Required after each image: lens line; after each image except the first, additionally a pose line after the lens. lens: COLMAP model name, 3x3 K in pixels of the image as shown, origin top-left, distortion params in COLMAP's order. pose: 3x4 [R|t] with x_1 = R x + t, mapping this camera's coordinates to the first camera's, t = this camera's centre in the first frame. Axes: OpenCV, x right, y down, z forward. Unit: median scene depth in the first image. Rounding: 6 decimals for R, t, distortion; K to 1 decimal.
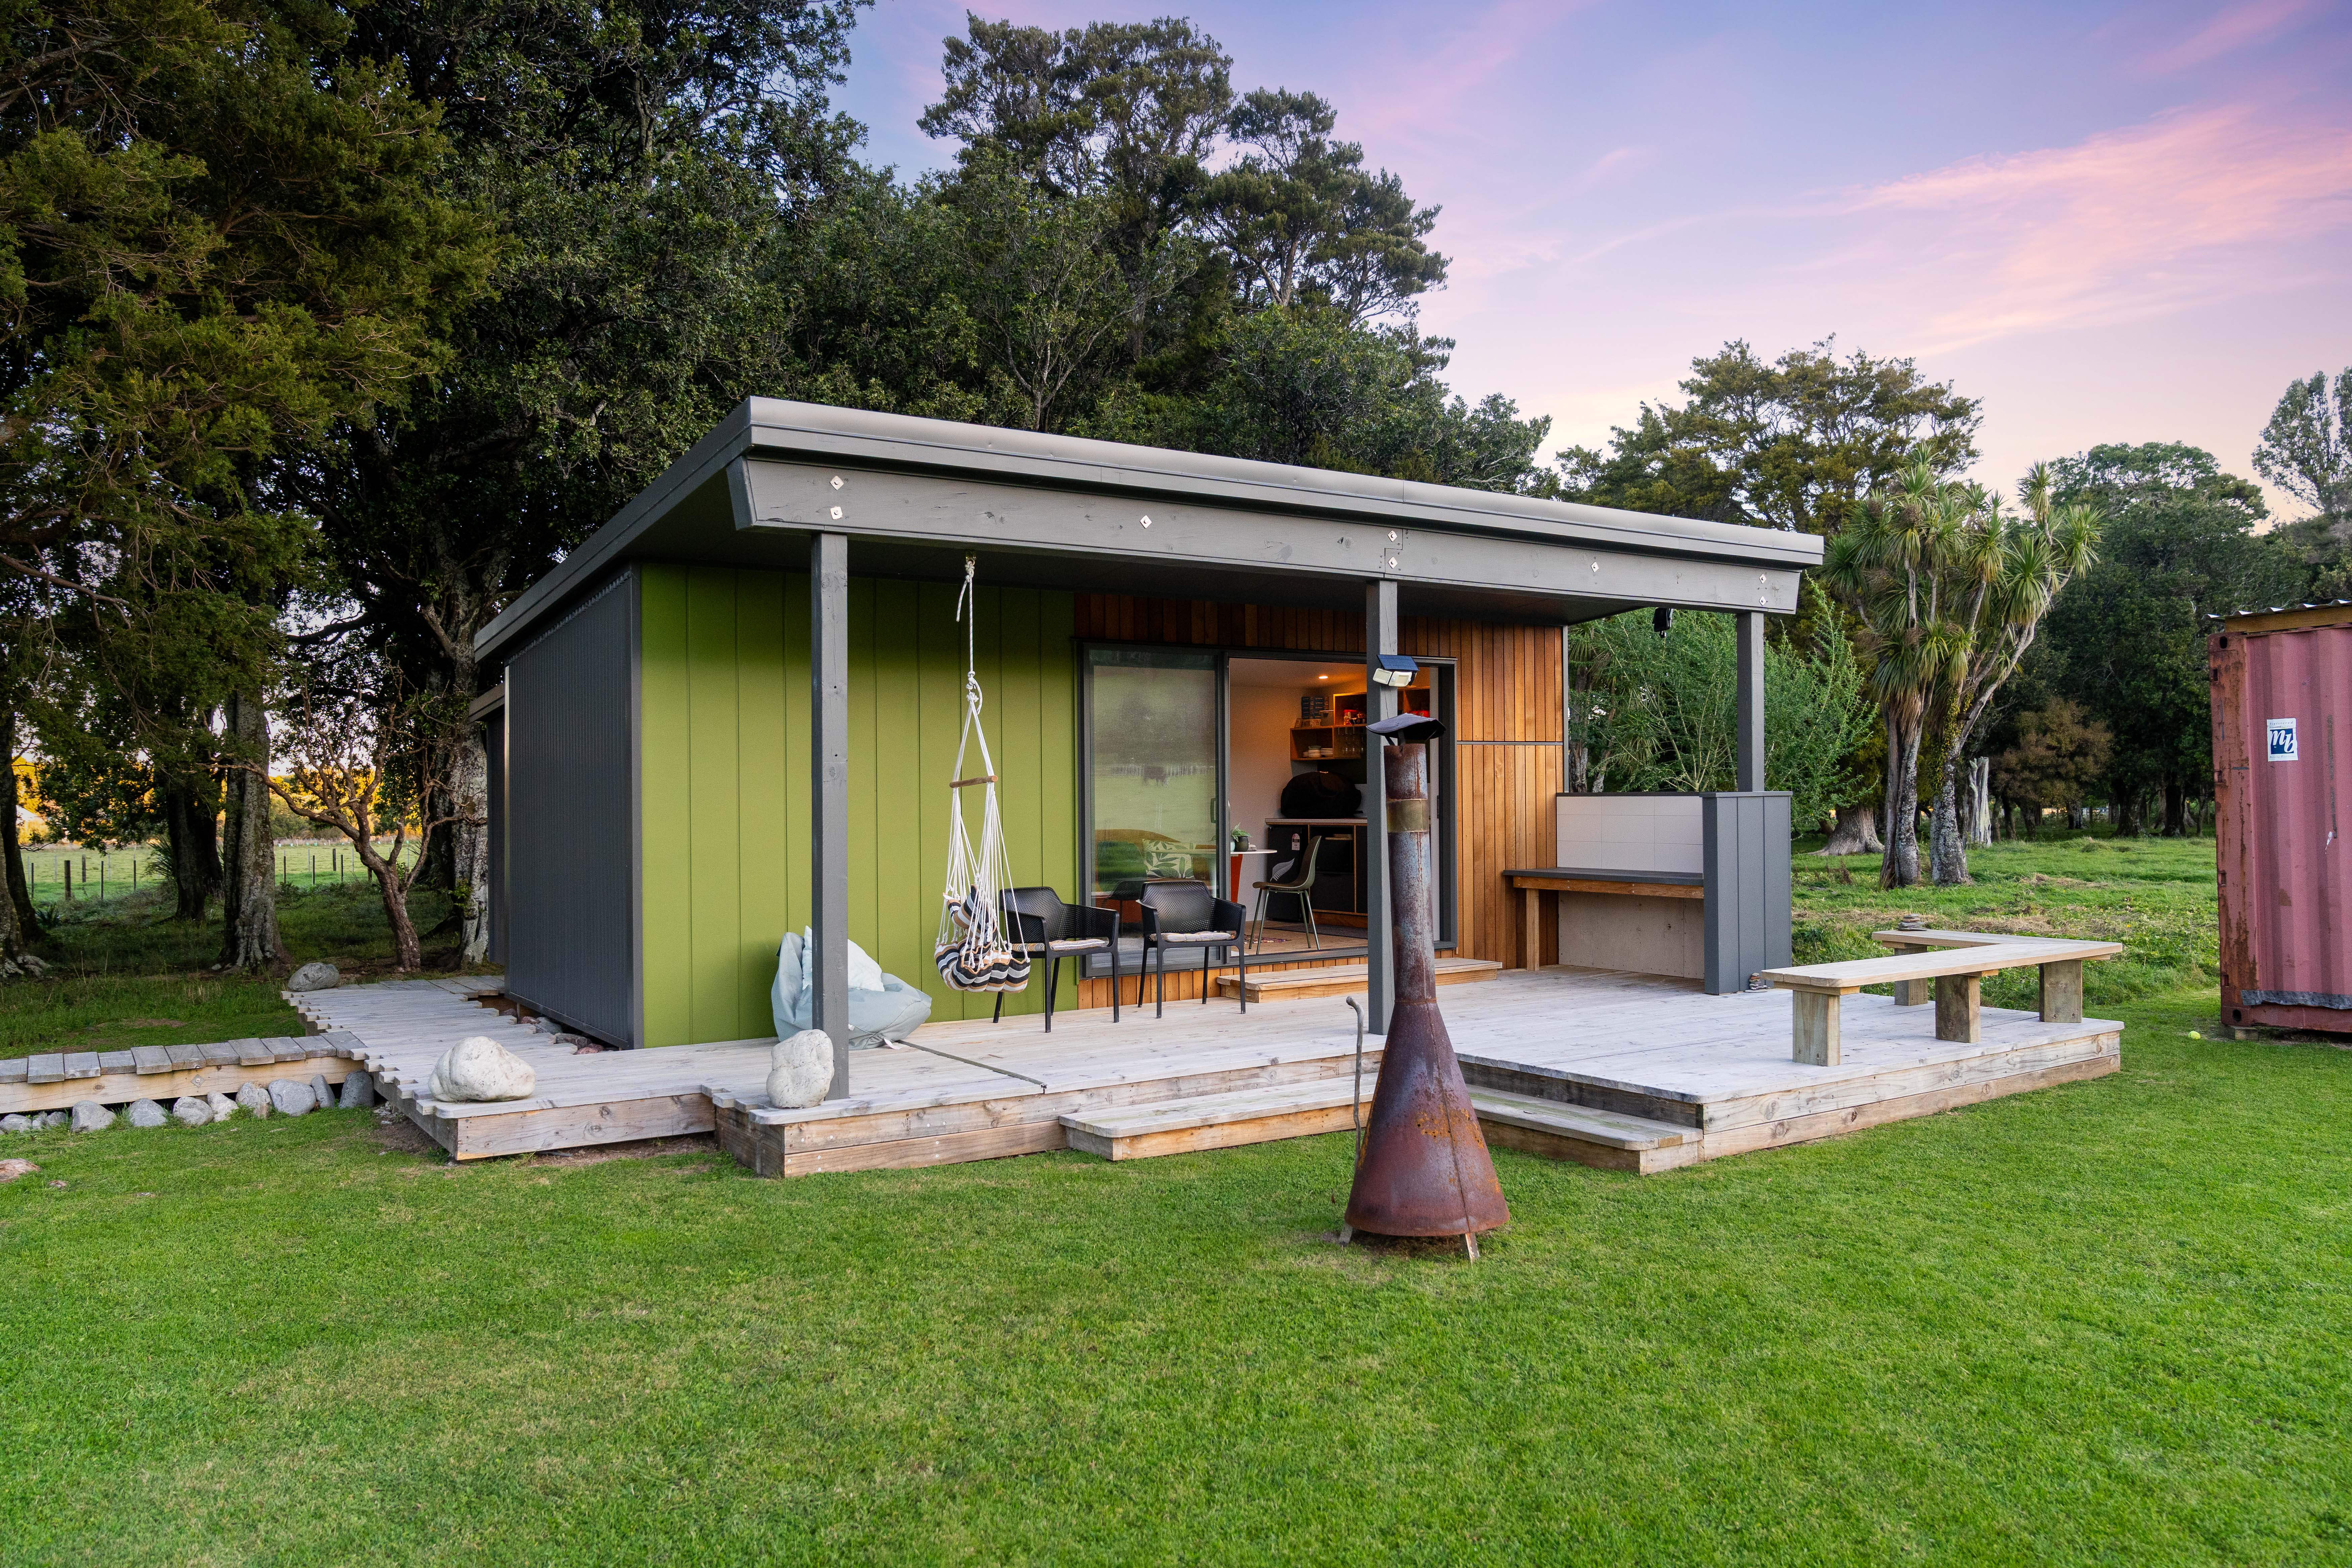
lens RADIAL K [[1671.3, 0, 1175.7], [0, 1671.3, 786.2], [0, 0, 1]] dist [-0.013417, 0.005377]
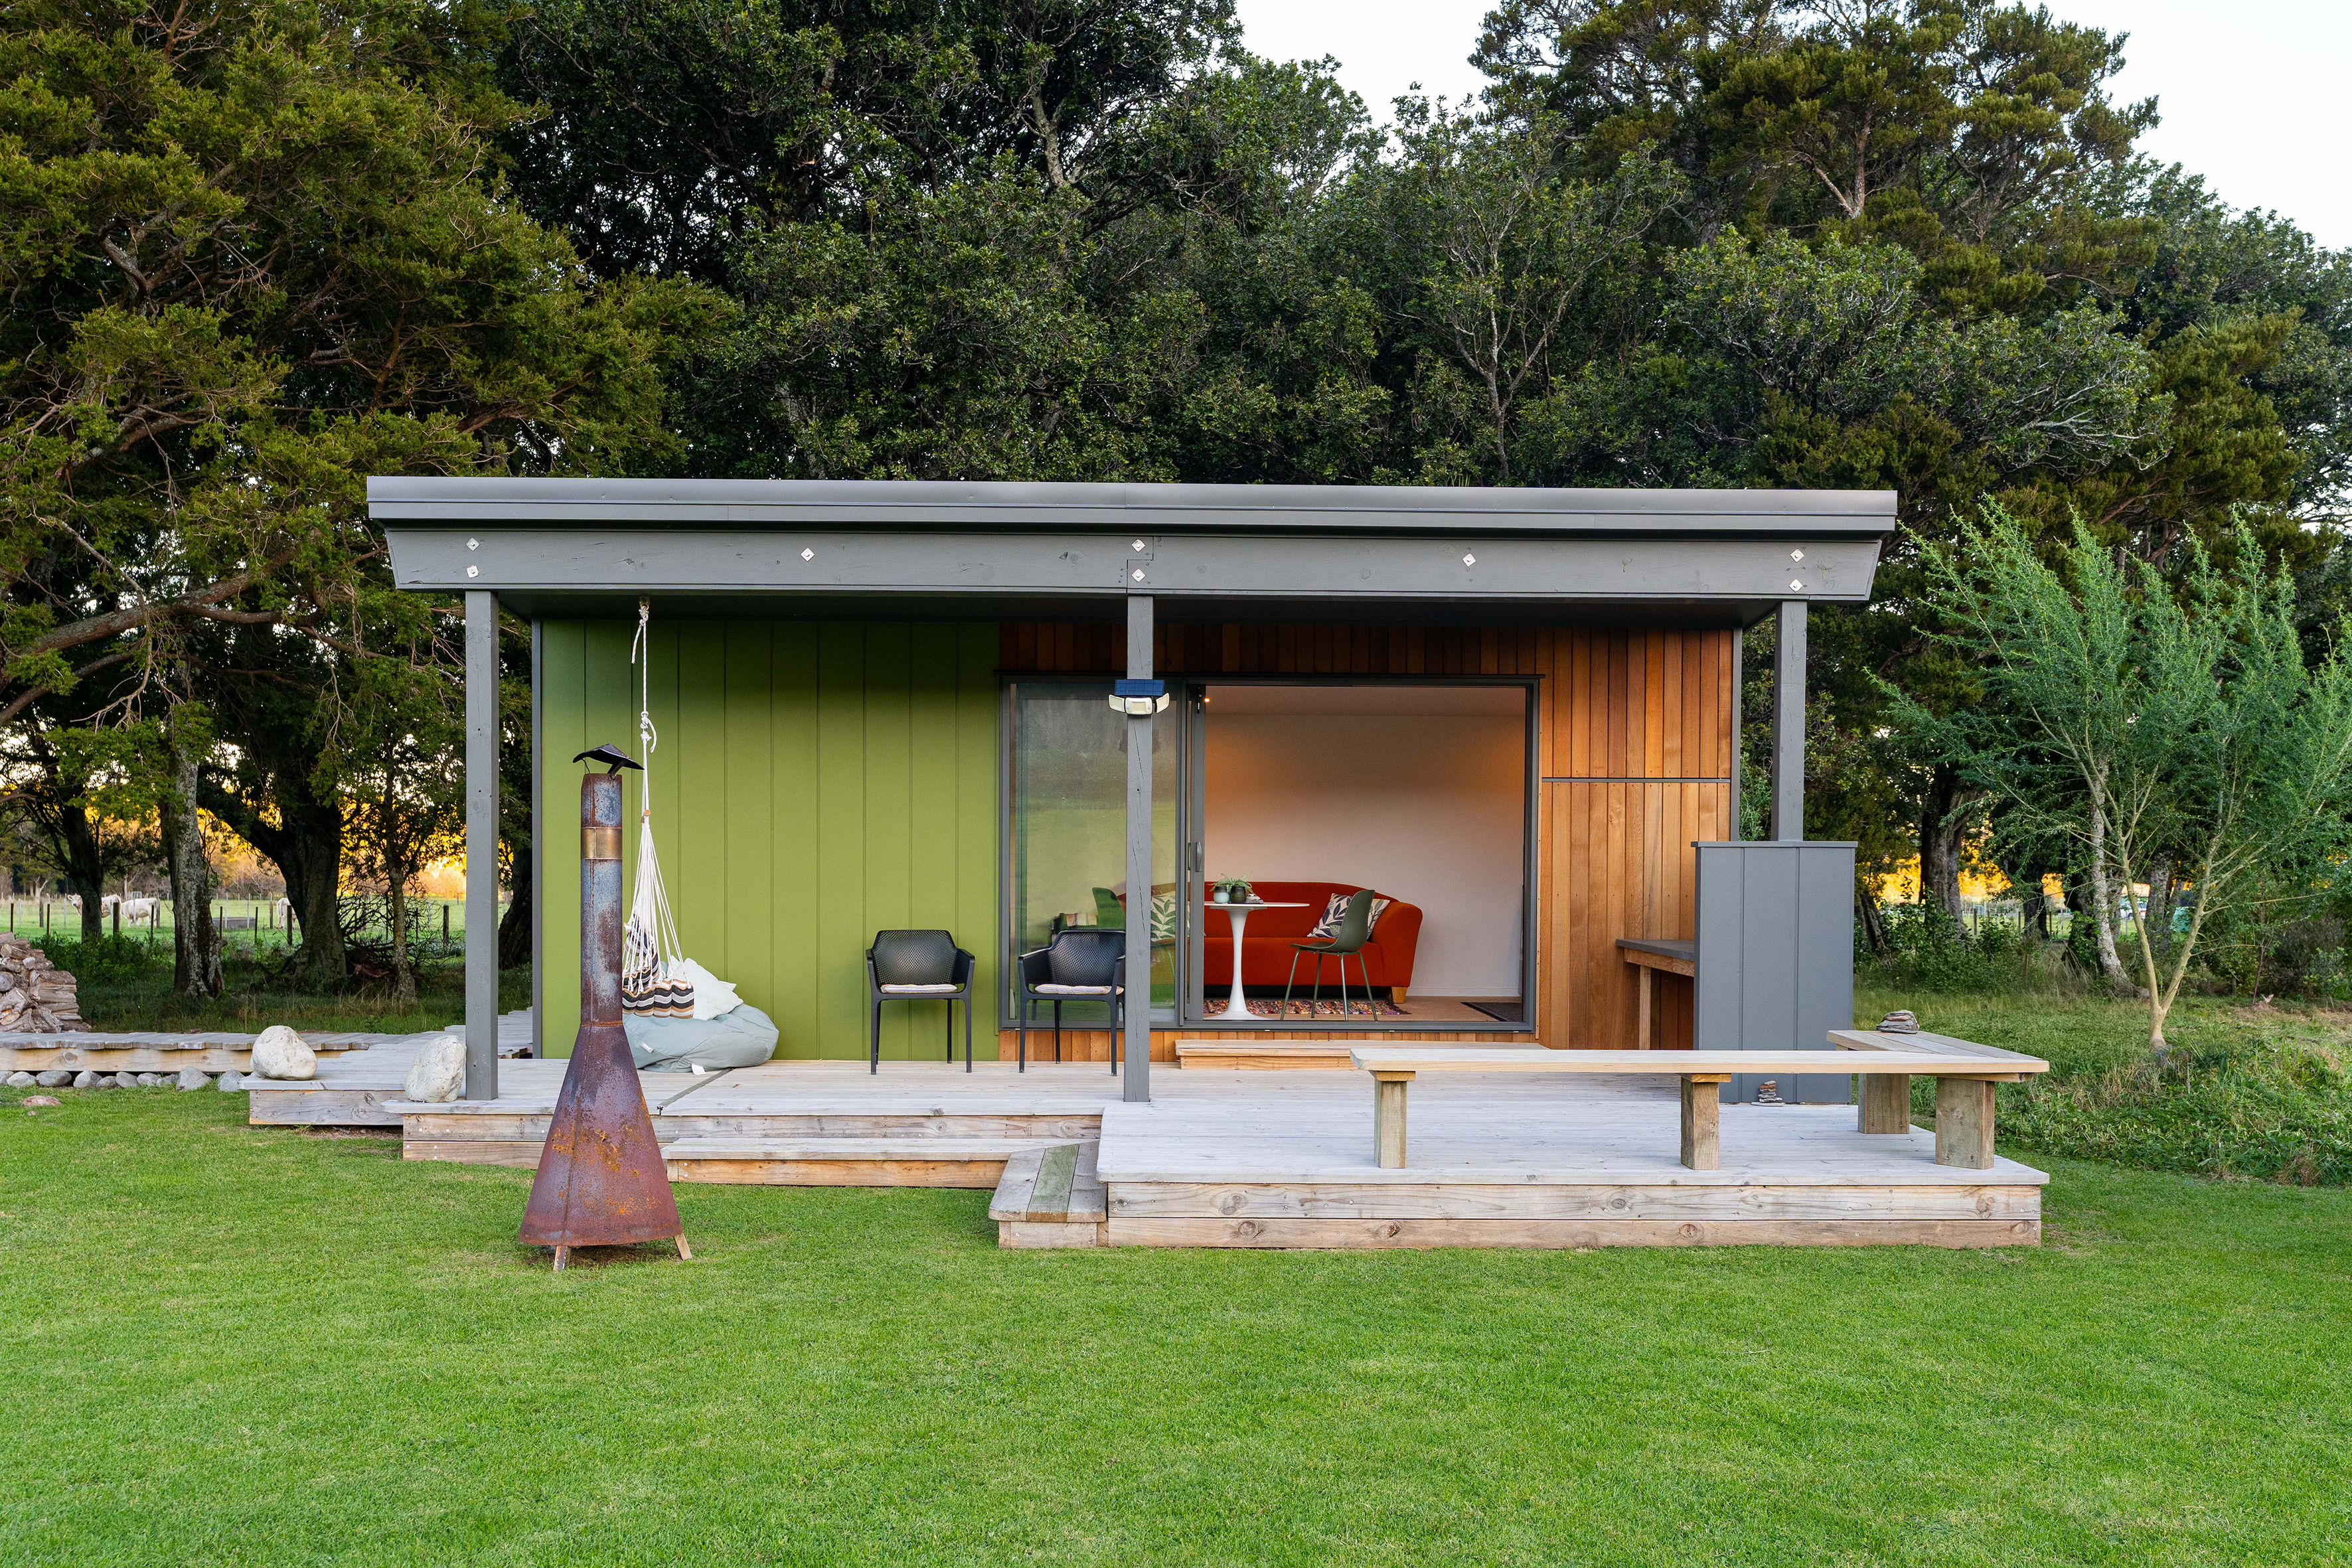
lens RADIAL K [[2058.6, 0, 1169.5], [0, 2058.6, 865.6], [0, 0, 1]] dist [0.026392, 0.004794]
pose [[0.835400, 0.015672, -0.549418, 0.812221], [-0.011970, 0.999875, 0.010321, 0.010605], [0.549511, -0.002046, 0.835484, 0.091705]]
